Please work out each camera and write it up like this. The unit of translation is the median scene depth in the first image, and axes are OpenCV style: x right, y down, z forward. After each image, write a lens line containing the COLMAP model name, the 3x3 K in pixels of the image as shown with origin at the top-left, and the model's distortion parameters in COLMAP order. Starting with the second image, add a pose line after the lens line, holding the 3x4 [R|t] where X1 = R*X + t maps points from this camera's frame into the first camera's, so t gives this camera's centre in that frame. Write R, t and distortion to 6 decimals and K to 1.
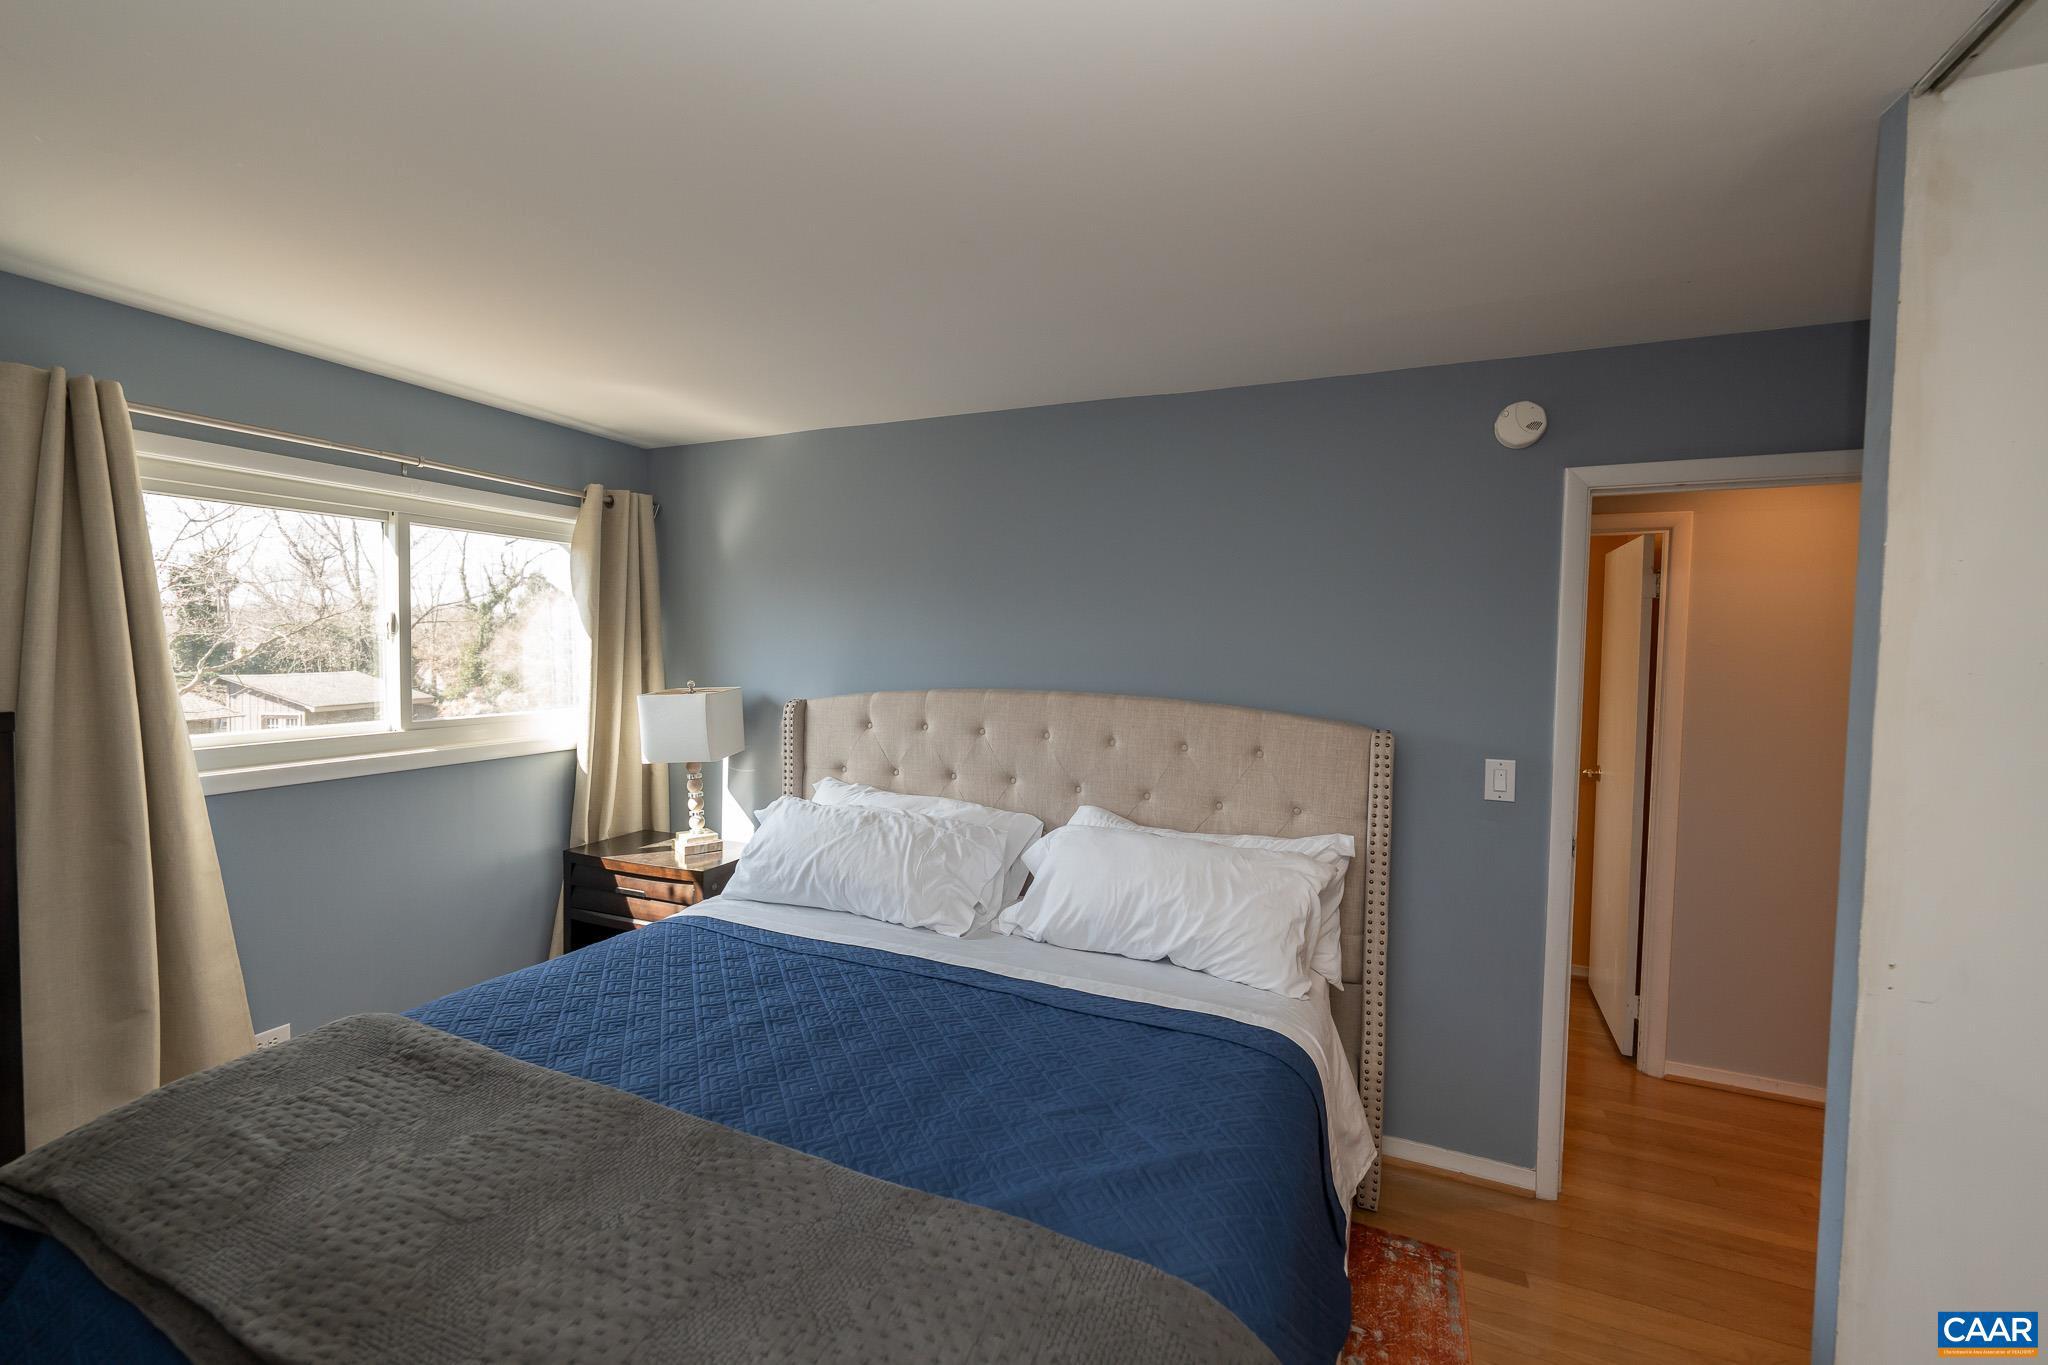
lens RADIAL K [[824.9, 0, 1021.4], [0, 824.9, 671.4], [0, 0, 1]] dist [0.000314, 0.000119]
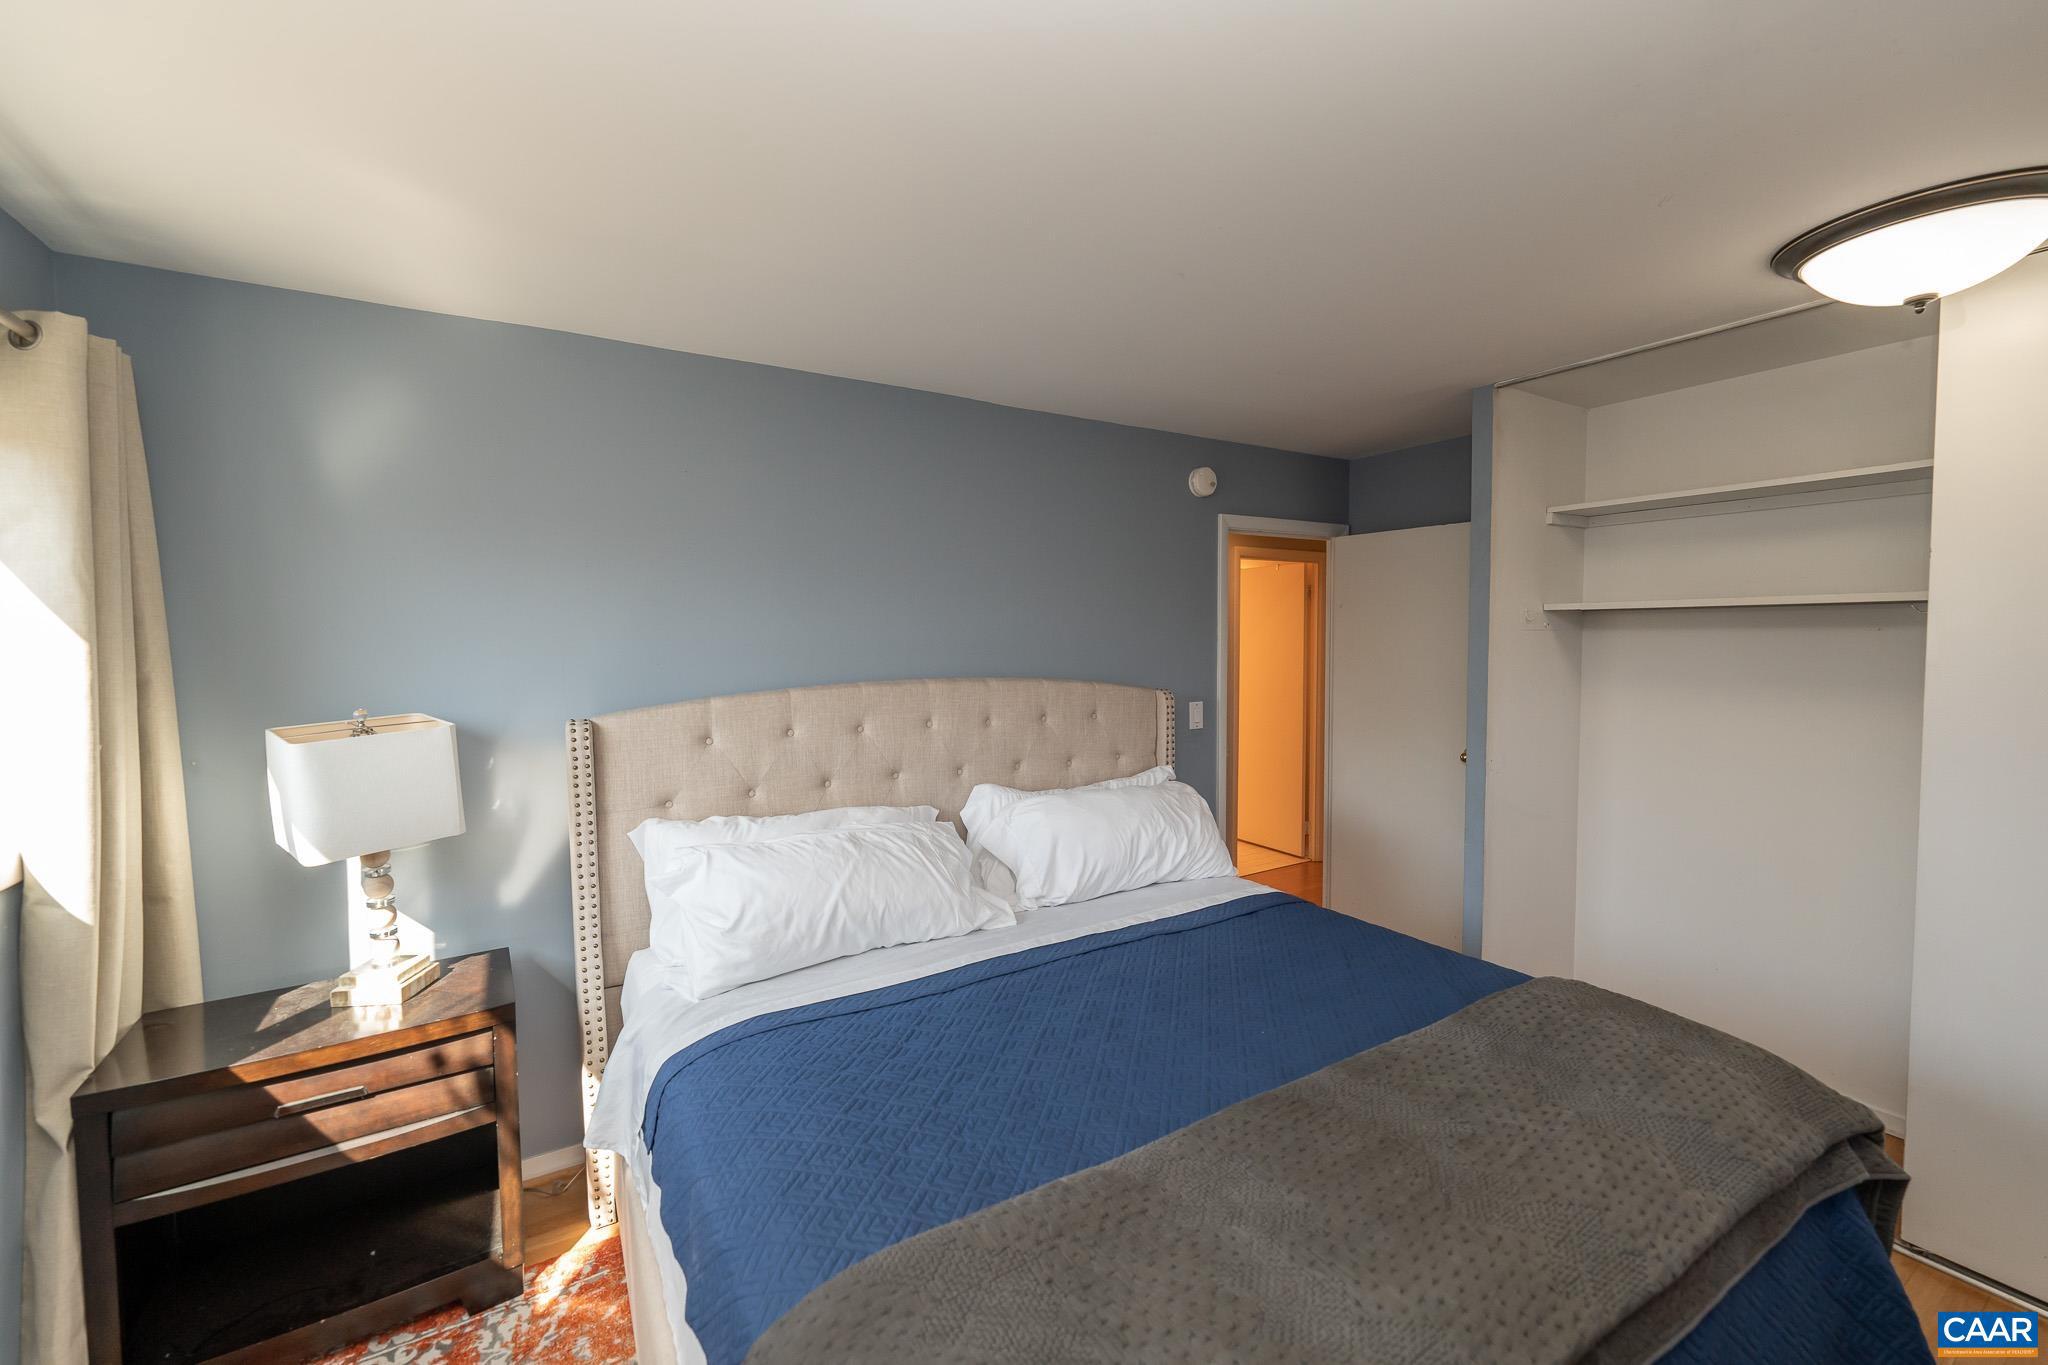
lens RADIAL K [[824.9, 0, 1021.4], [0, 824.9, 671.4], [0, 0, 1]] dist [0.000314, 0.000119]
pose [[0.567324, -0.059653, 0.821331, -0.778634], [0.041174, 0.998180, 0.044057, -0.026773], [-0.822465, 0.008823, 0.568747, 0.368522]]
